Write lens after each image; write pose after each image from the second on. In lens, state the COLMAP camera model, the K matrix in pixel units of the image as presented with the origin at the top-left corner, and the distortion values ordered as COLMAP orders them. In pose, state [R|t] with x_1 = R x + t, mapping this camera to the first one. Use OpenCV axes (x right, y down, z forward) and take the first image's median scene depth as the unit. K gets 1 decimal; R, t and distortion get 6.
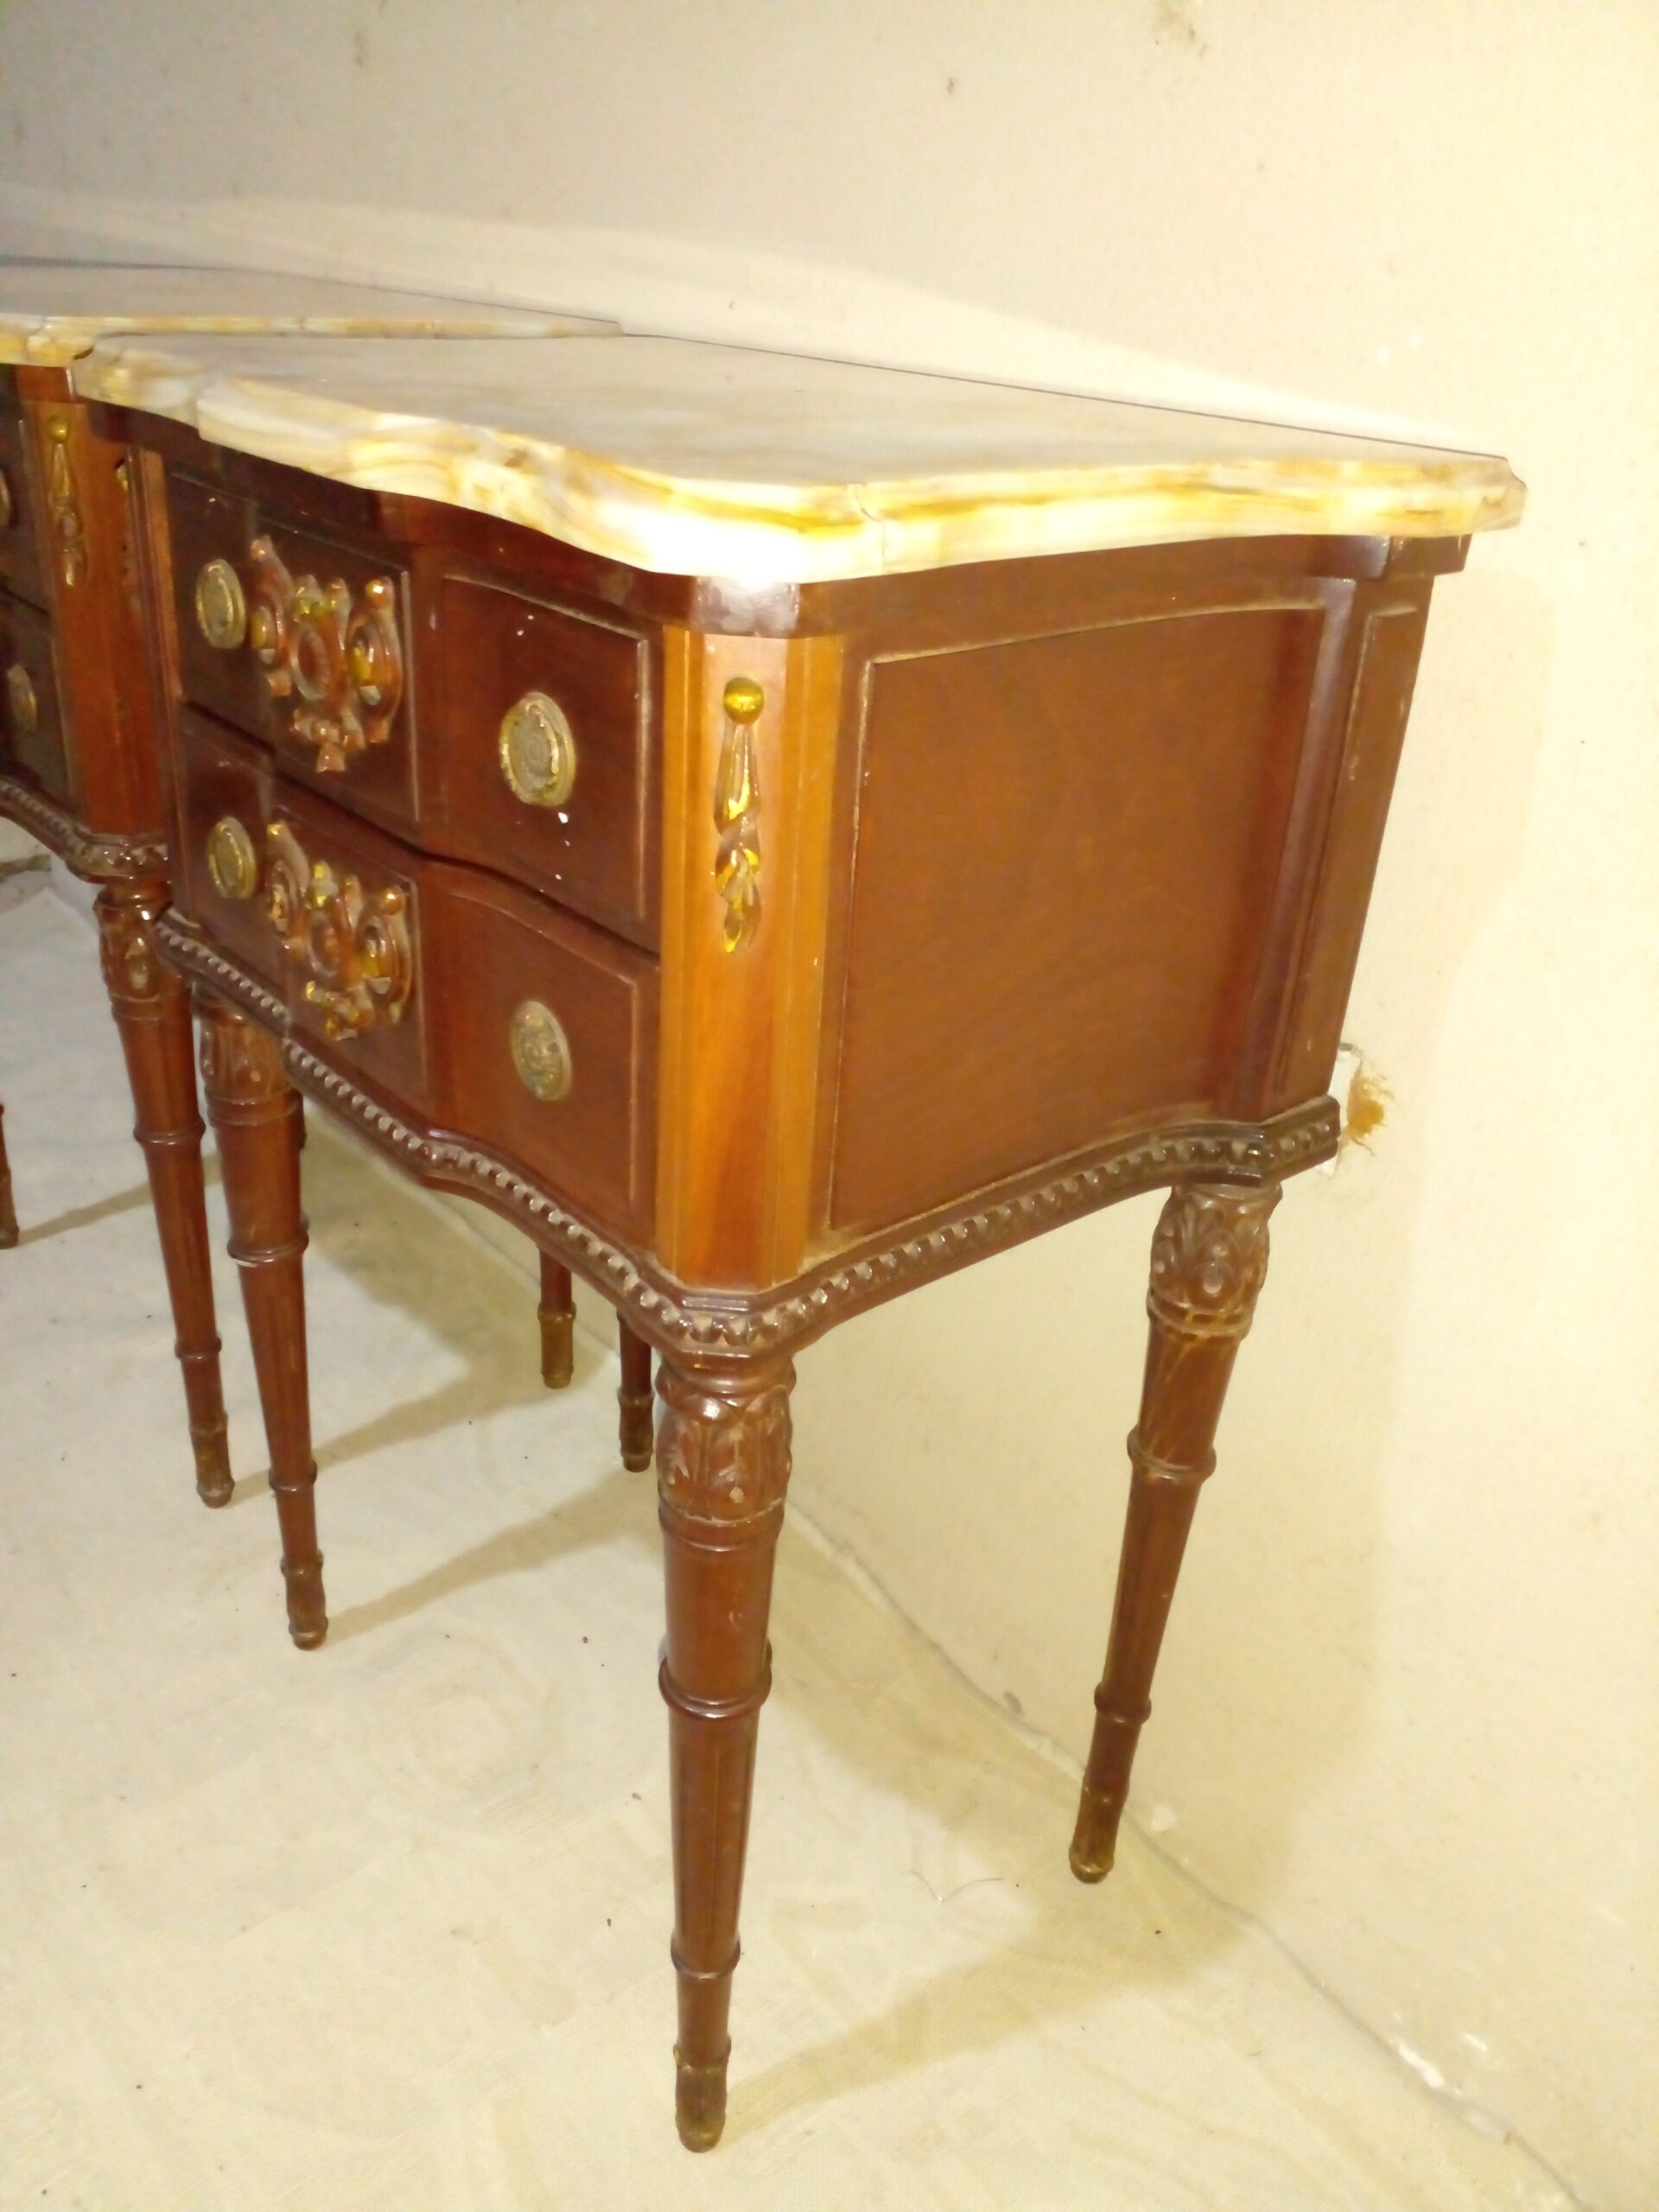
lens RADIAL K [[1756.2, 0, 763.0], [0, 1756.2, 1105.1], [0, 0, 1]] dist [0.114482, -0.205233]
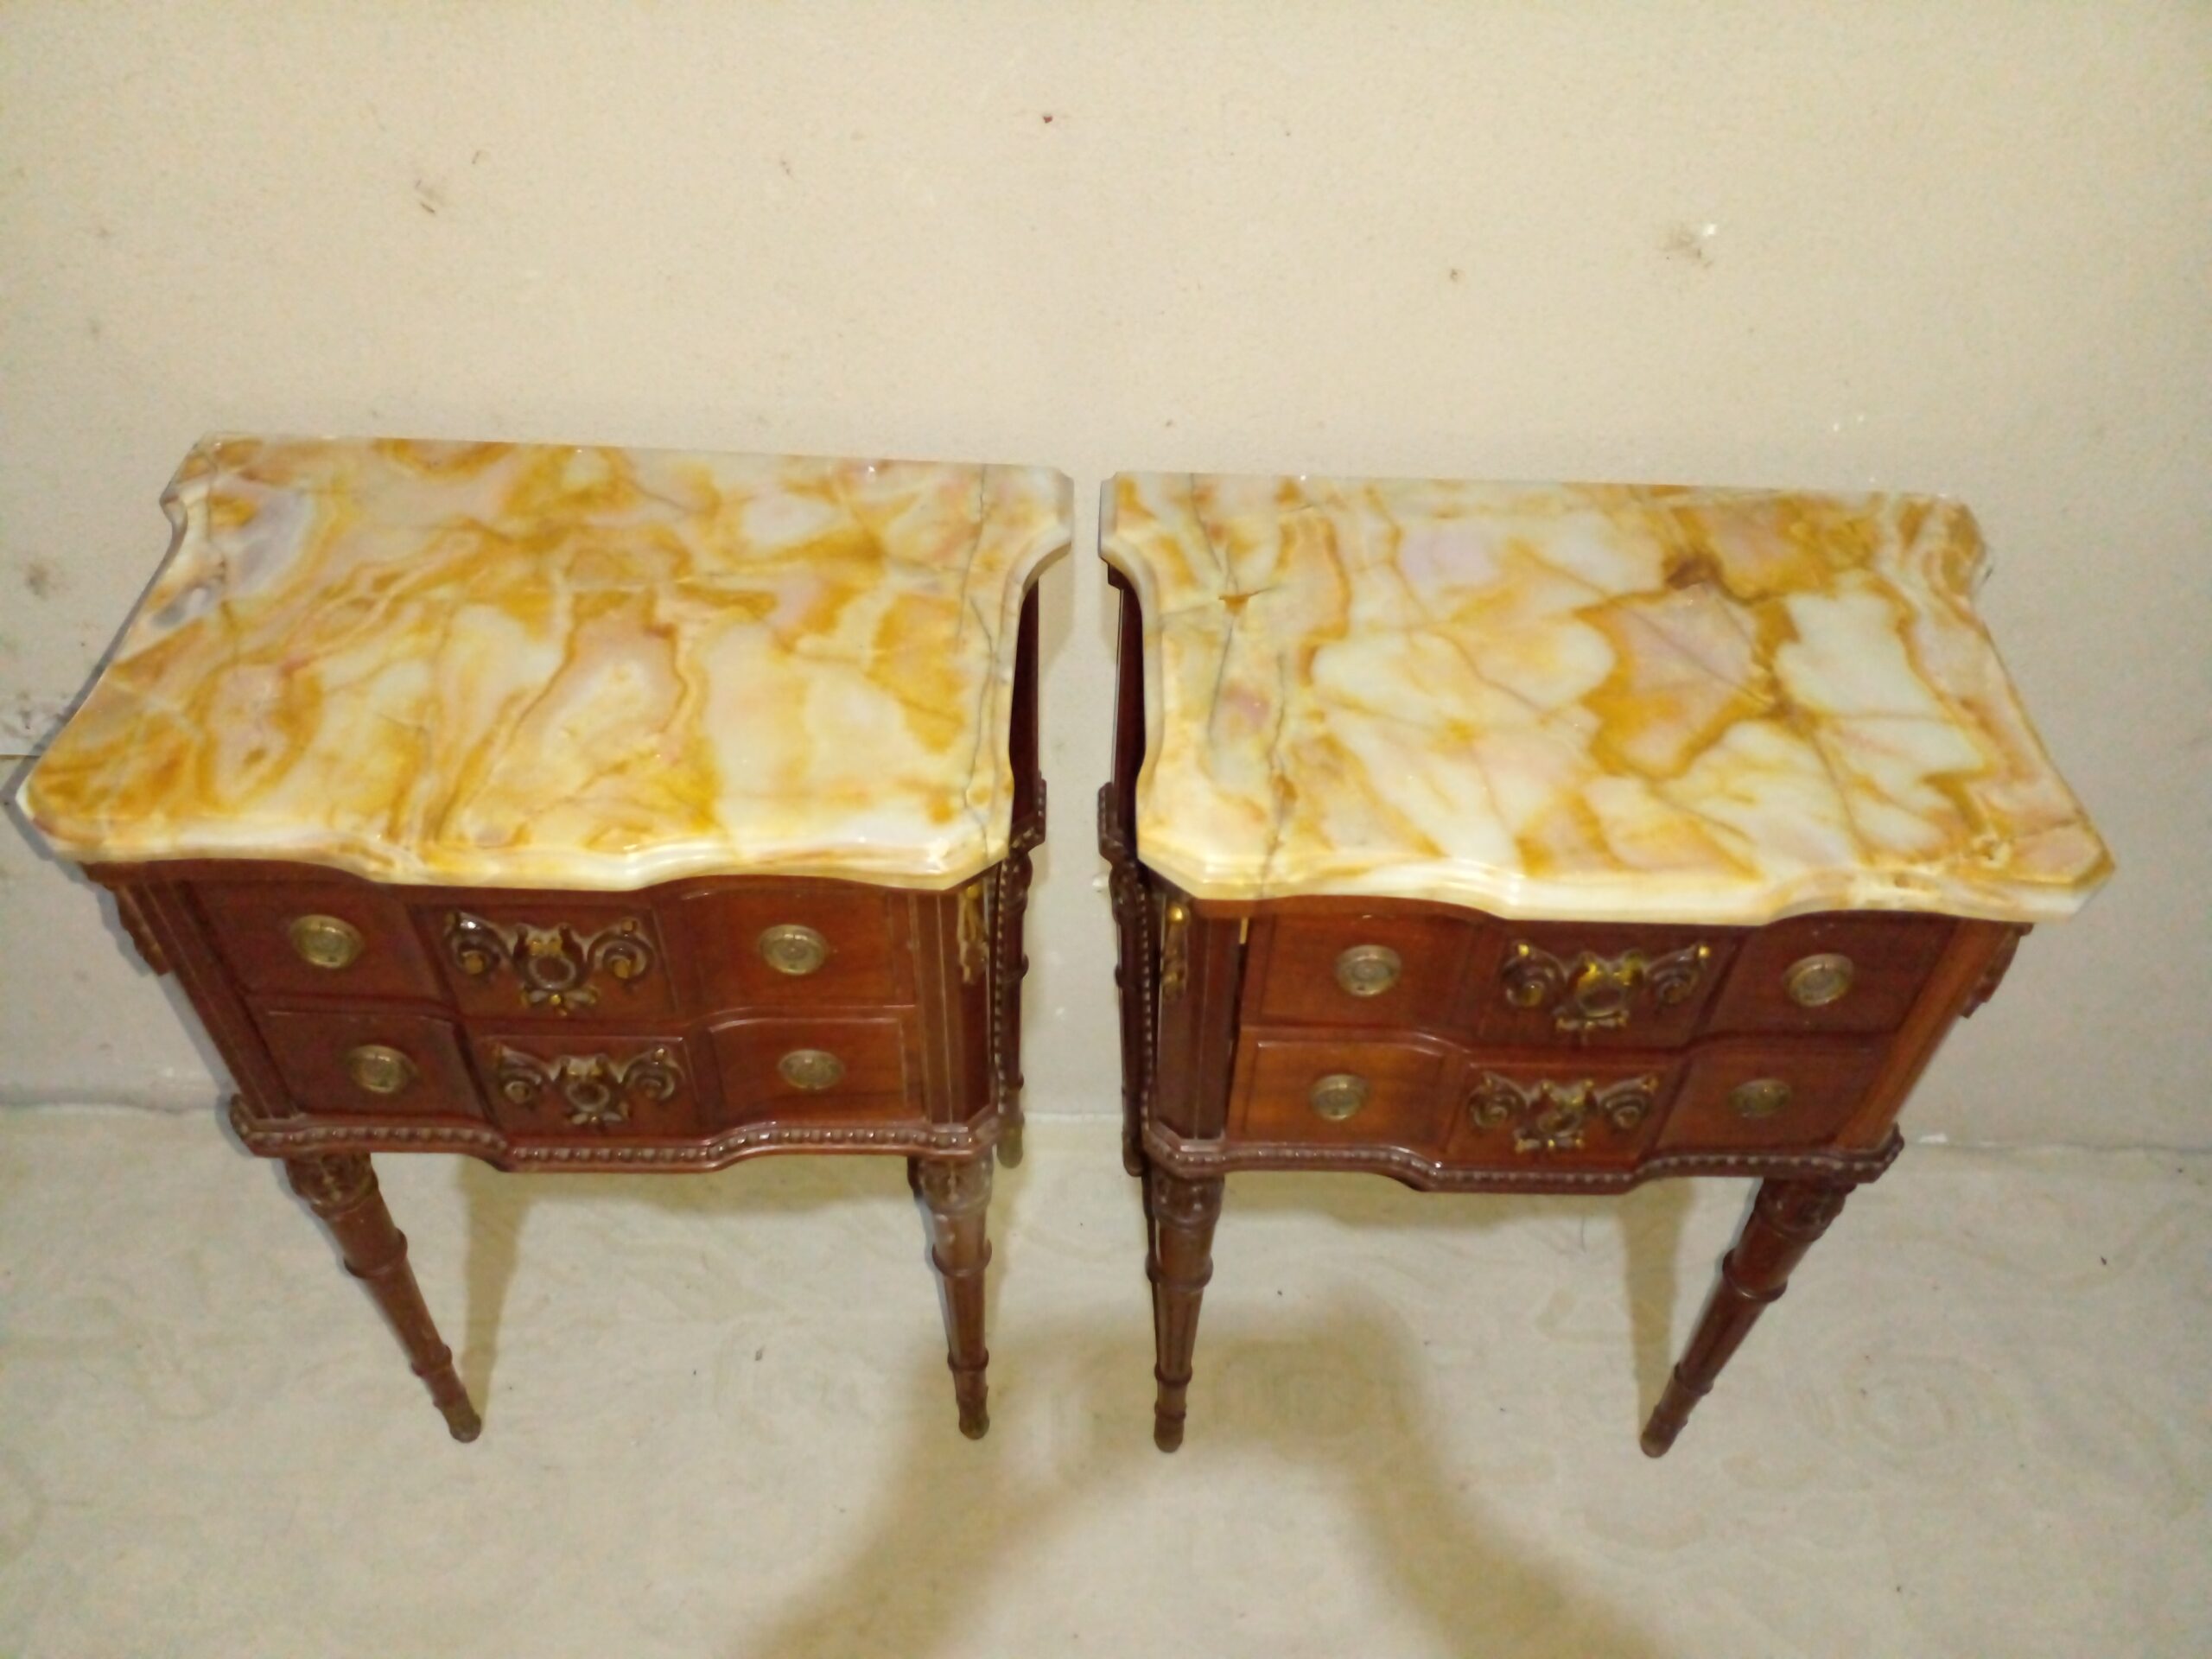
lens RADIAL K [[1756.2, 0, 1105.4], [0, 1756.2, 874.9], [0, 0, 1]] dist [0.114482, -0.205233]
pose [[0.624856, -0.594659, 0.505900, -1.125052], [0.347843, 0.792152, 0.501499, -1.140098], [-0.698971, -0.137390, 0.701829, 0.272617]]
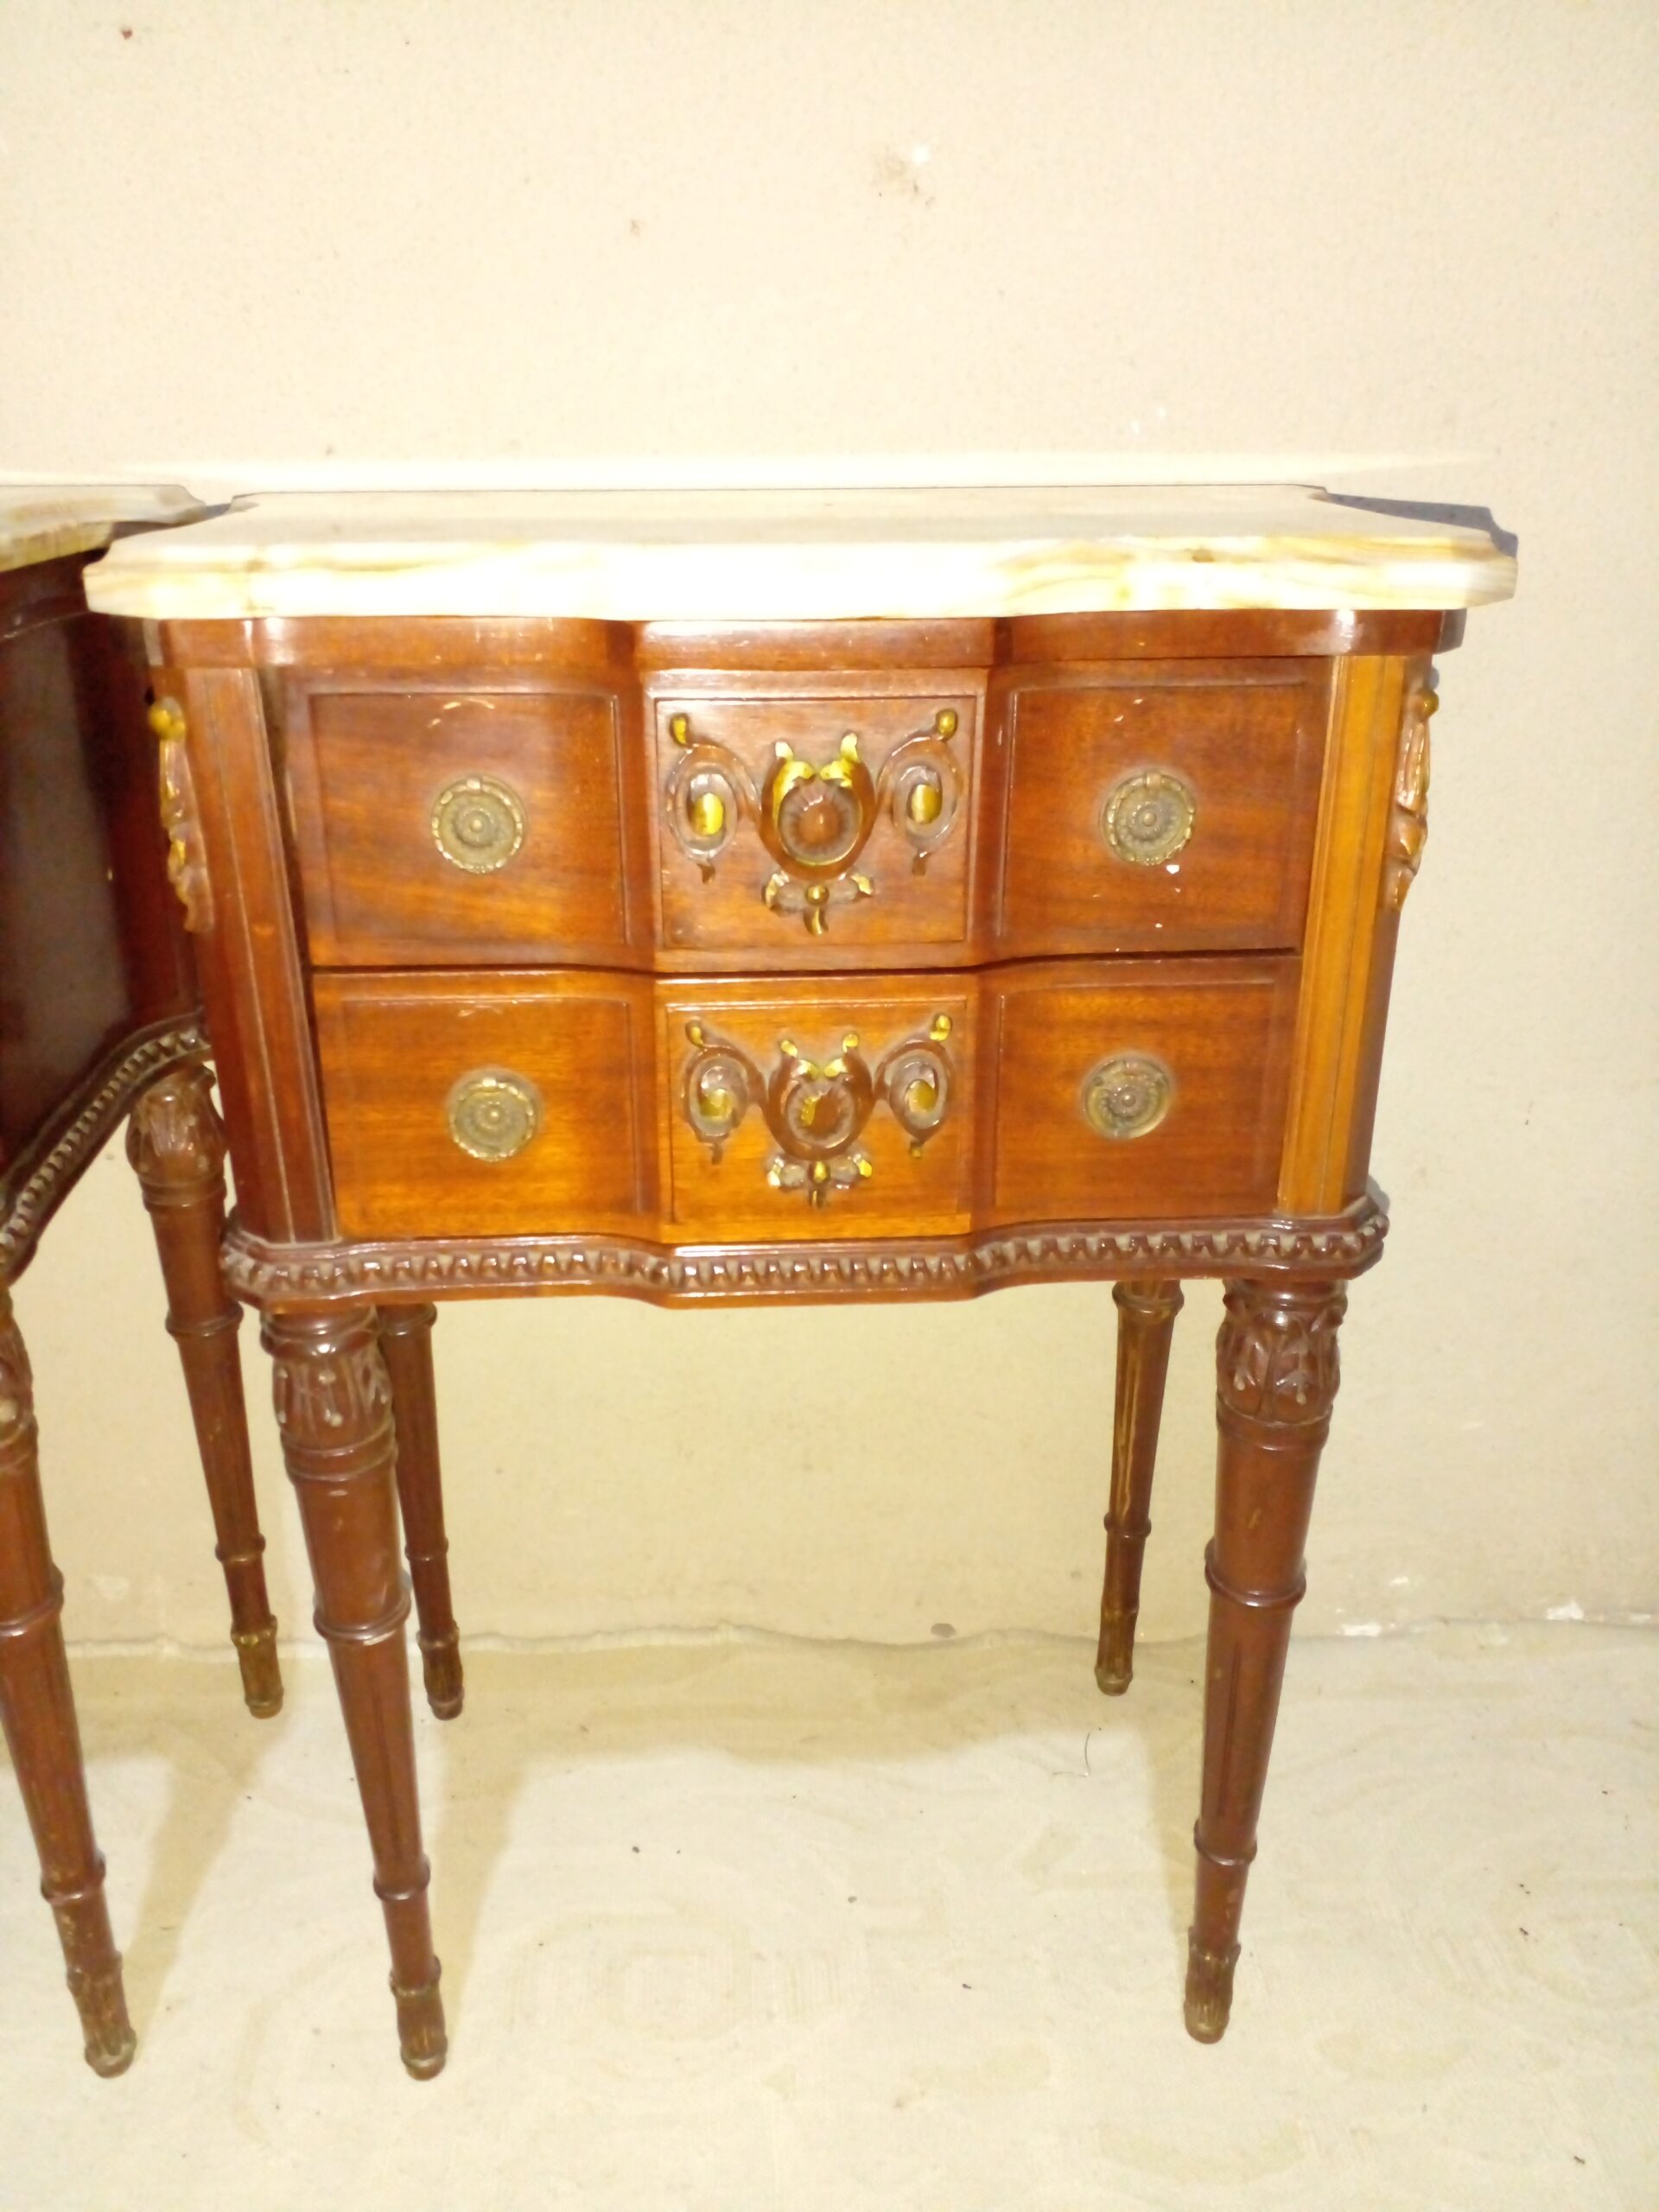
lens RADIAL K [[1756.2, 0, 763.0], [0, 1756.2, 1105.1], [0, 0, 1]] dist [0.114482, -0.205233]
pose [[0.597778, -0.350208, 0.721121, -0.965004], [0.391921, 0.912374, 0.118203, -0.223584], [-0.699328, 0.211964, 0.682651, 0.389106]]
